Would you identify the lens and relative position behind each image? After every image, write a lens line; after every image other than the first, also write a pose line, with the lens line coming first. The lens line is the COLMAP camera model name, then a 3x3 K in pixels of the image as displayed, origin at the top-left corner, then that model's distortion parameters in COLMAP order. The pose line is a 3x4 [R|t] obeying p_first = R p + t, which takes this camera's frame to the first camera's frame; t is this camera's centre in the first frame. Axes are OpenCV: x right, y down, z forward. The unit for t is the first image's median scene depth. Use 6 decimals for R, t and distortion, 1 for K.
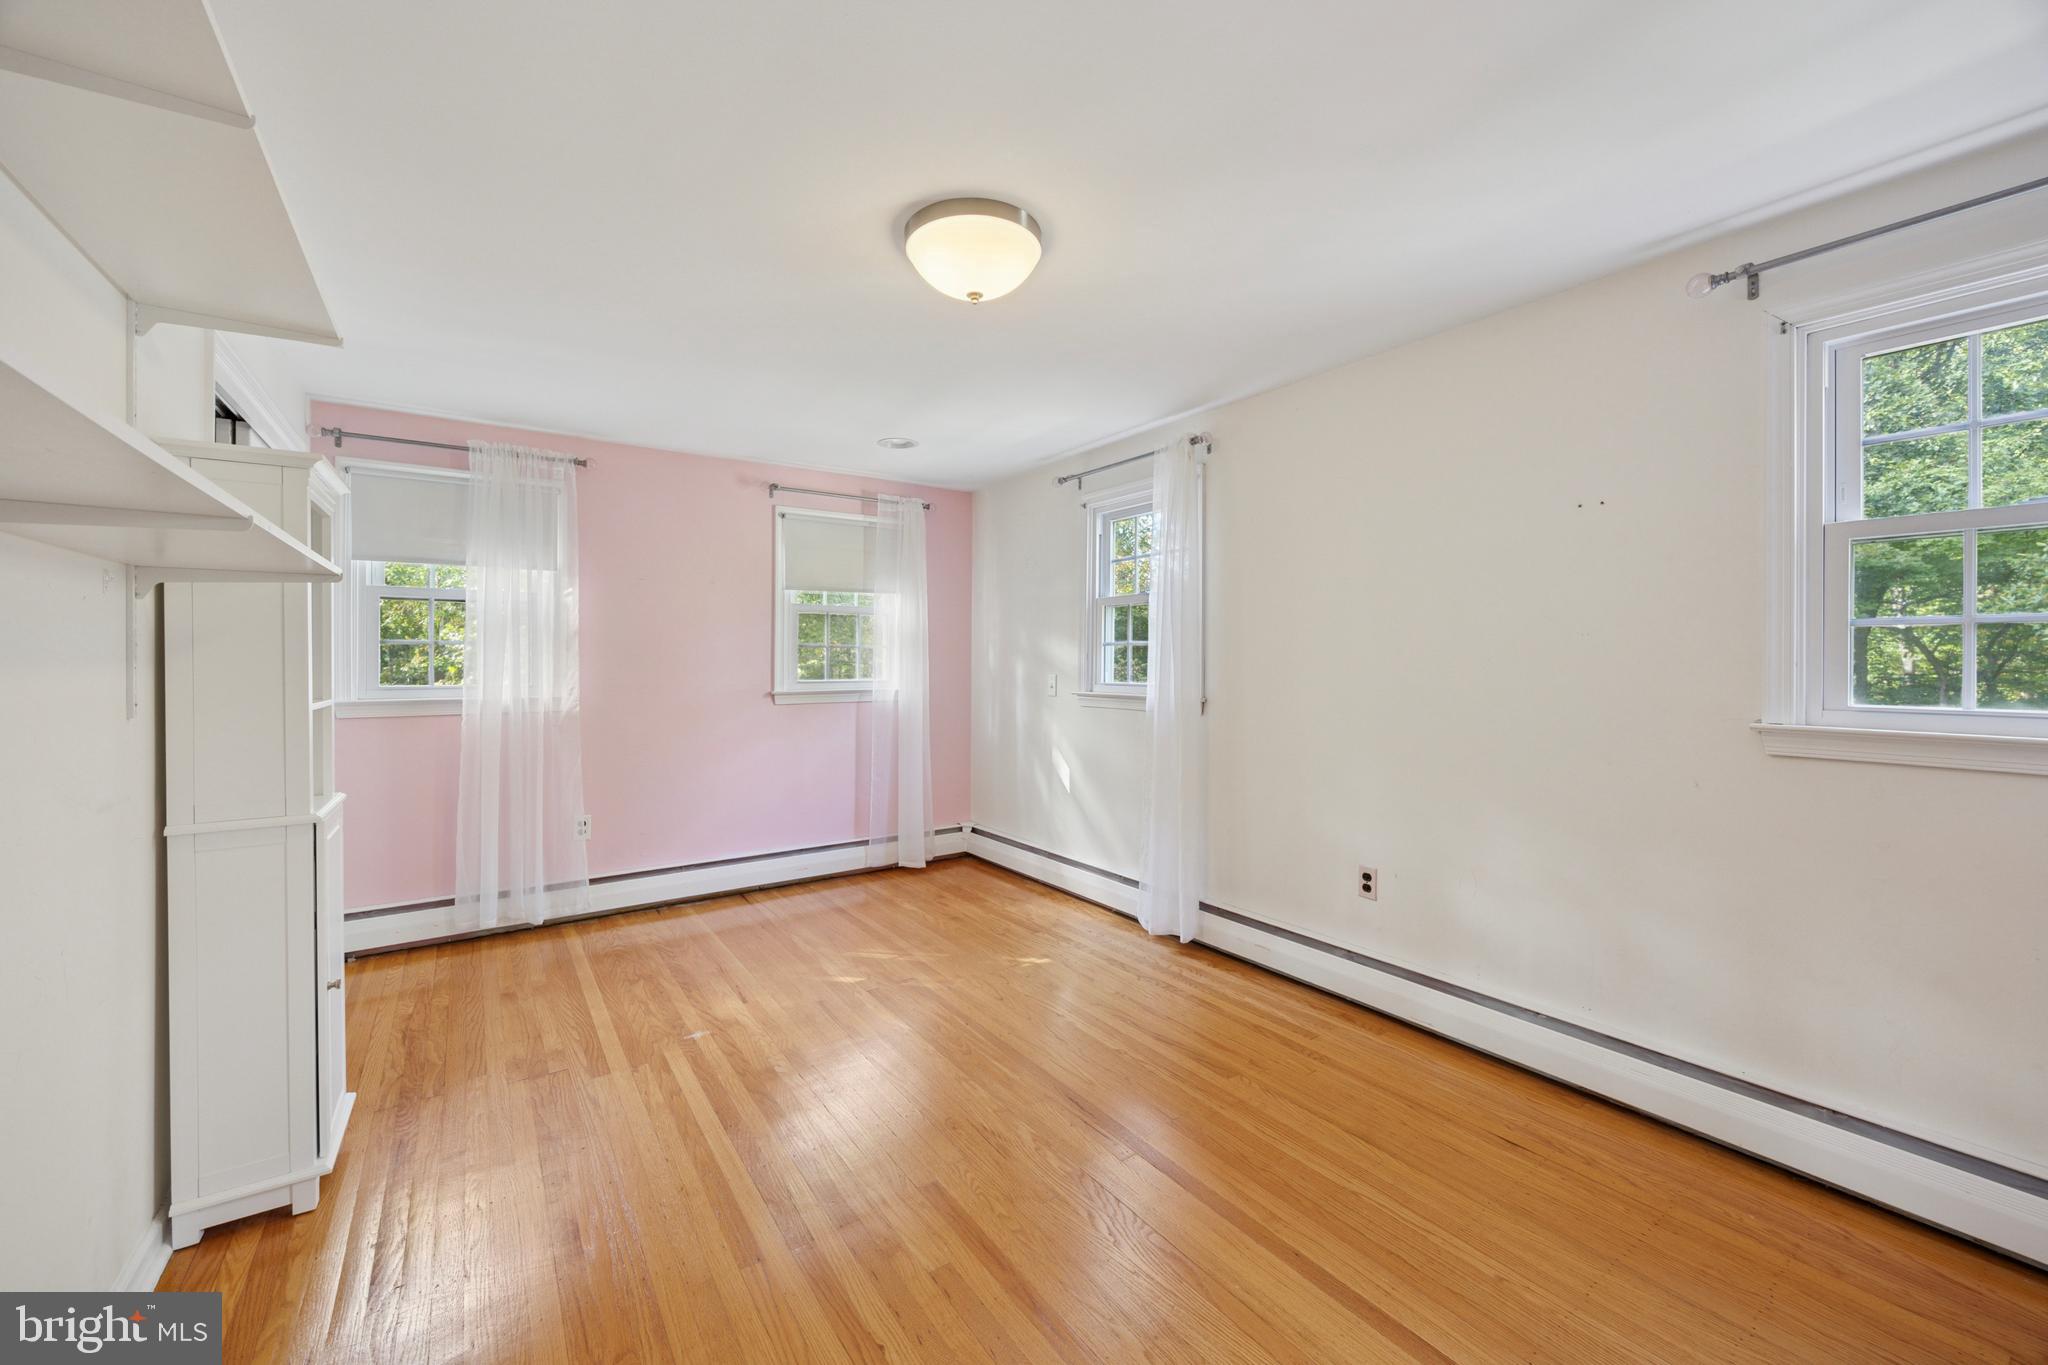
lens RADIAL K [[781.7, 0, 1012.6], [0, 781.7, 673.6], [0, 0, 1]] dist [-0.002960, 0.001018]
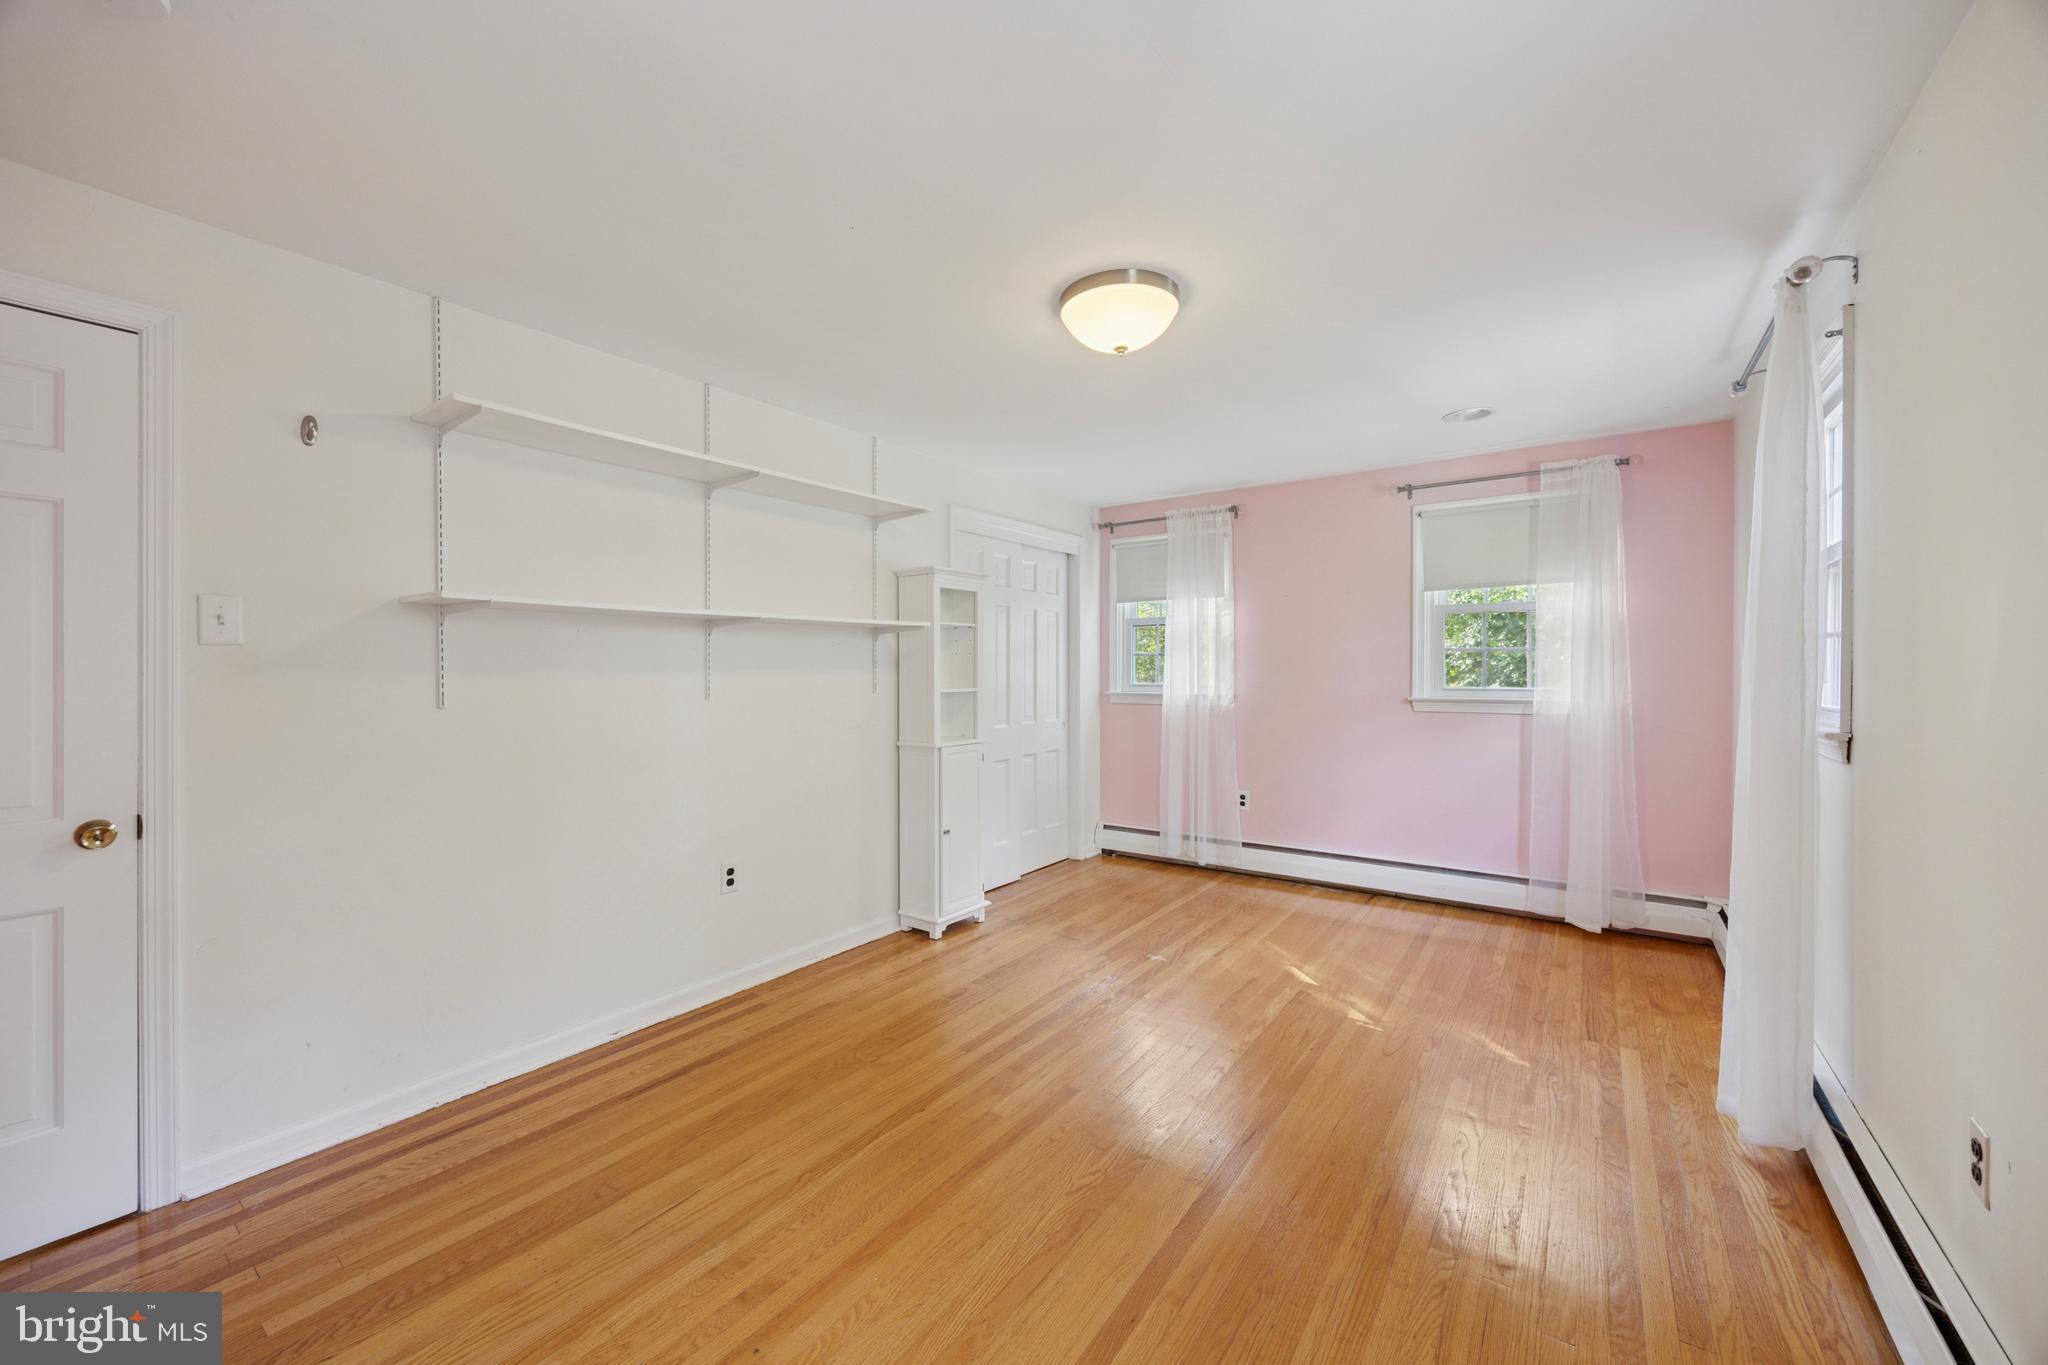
lens RADIAL K [[781.7, 0, 1015.6], [0, 781.7, 671.6], [0, 0, 1]] dist [-0.002960, 0.001018]
pose [[0.334700, 0.005610, -0.942308, 0.521949], [-0.011669, 0.999930, 0.001808, -0.006251], [0.942253, 0.010390, 0.334742, 0.247531]]
